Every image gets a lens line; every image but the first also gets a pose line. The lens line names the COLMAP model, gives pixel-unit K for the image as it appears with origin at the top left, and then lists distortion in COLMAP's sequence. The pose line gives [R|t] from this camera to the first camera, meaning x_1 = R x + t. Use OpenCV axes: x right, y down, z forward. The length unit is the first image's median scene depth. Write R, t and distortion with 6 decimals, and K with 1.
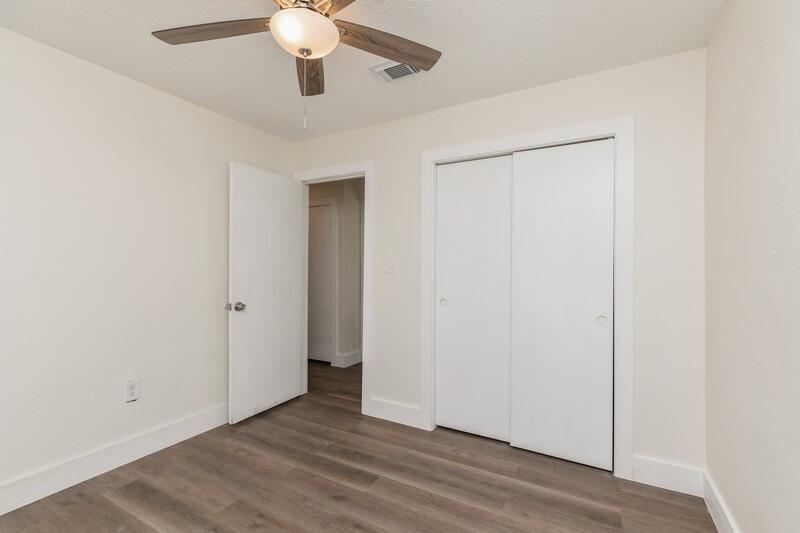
lens RADIAL K [[364.5, 0, 401.5], [0, 364.5, 267.3], [0, 0, 1]] dist [0.004371, -0.003401]
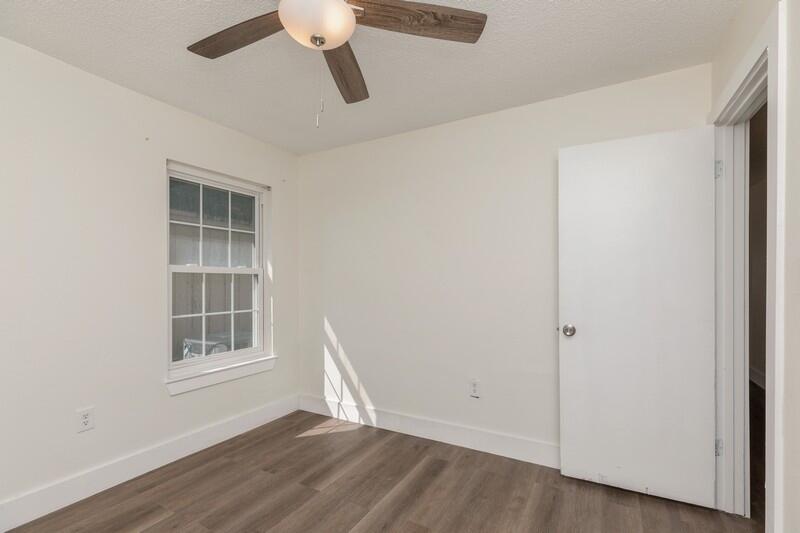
lens RADIAL K [[364.5, 0, 414.7], [0, 364.5, 282.6], [0, 0, 1]] dist [0.004371, -0.003401]
pose [[0.010275, 0.004412, -0.999937, 0.401365], [0.003443, 0.999984, 0.004448, -0.000761], [0.999941, -0.003488, 0.010260, 0.781500]]
